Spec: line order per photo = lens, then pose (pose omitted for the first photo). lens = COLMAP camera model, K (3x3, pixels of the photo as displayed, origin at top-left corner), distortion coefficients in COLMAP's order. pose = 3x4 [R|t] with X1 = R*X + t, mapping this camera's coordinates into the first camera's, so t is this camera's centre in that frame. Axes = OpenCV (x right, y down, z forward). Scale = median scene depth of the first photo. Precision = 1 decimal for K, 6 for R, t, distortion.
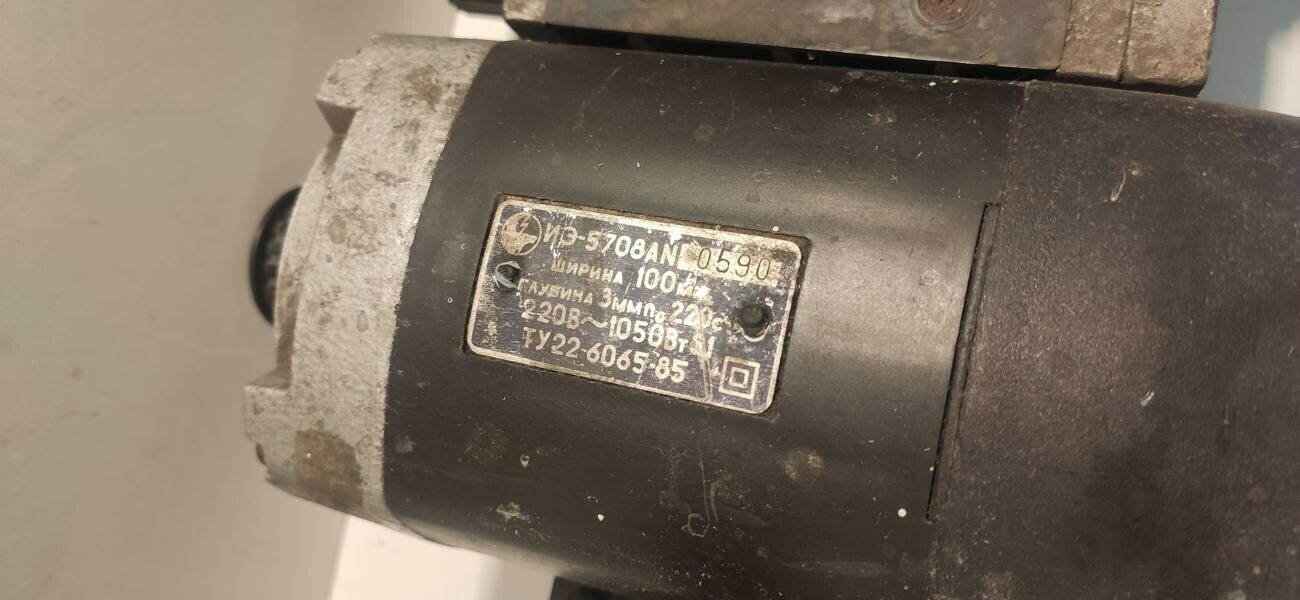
lens RADIAL K [[990.4, 0, 650.0], [0, 990.4, 300.0], [0, 0, 1]] dist [0.083900, -0.157556]
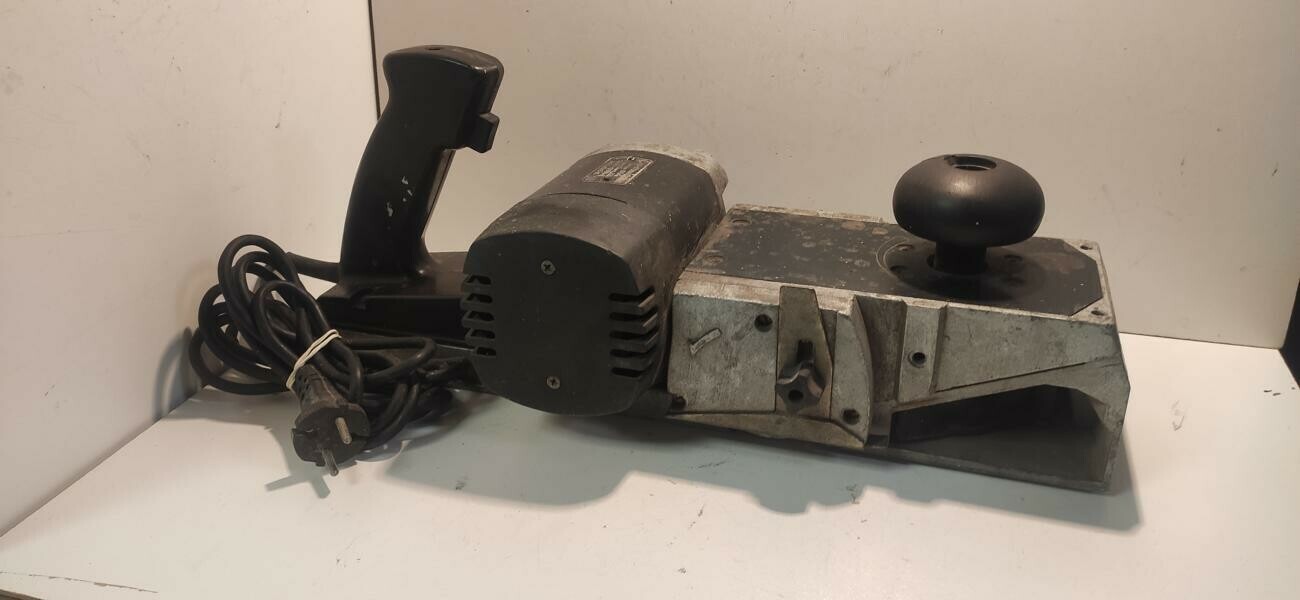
lens RADIAL K [[990.4, 0, 650.0], [0, 990.4, 300.0], [0, 0, 1]] dist [0.083900, -0.157556]
pose [[-0.080877, 0.679746, -0.728975, 2.827076], [-0.976106, 0.093975, 0.195924, -0.752119], [0.201683, 0.727403, 0.655903, -0.972981]]
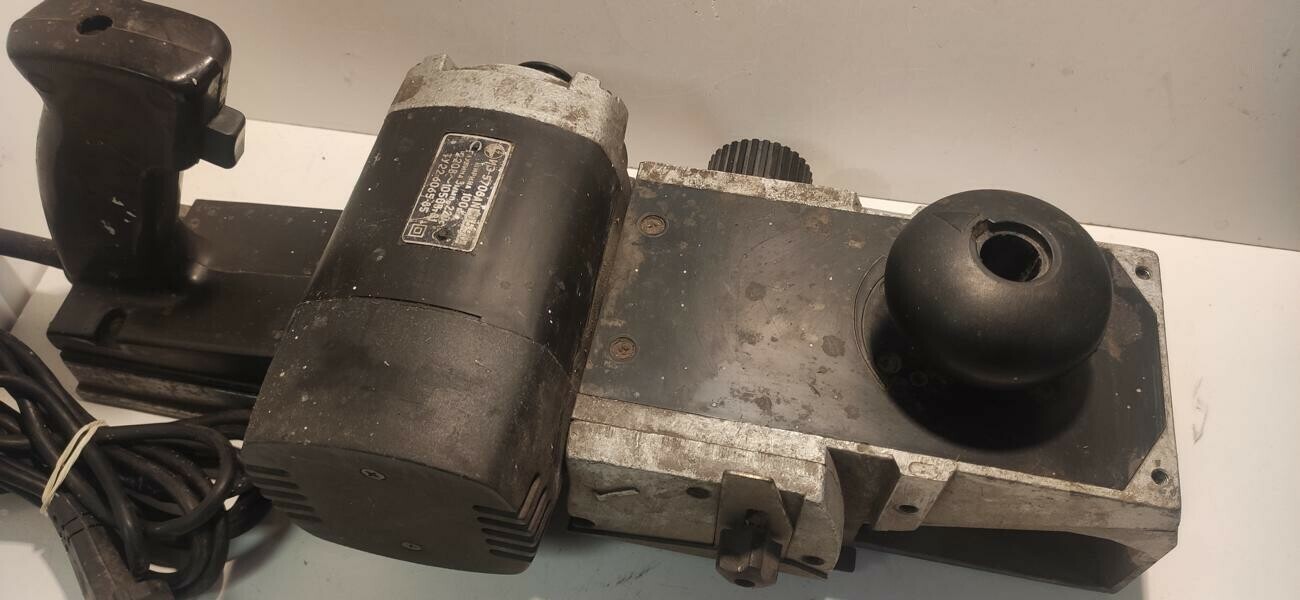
lens RADIAL K [[990.4, 0, 650.0], [0, 990.4, 300.0], [0, 0, 1]] dist [0.083900, -0.157556]
pose [[0.032913, 0.966620, -0.254091, 0.791930], [-0.987267, 0.071031, 0.142334, -0.721510], [0.155631, 0.246171, 0.956650, -1.033144]]
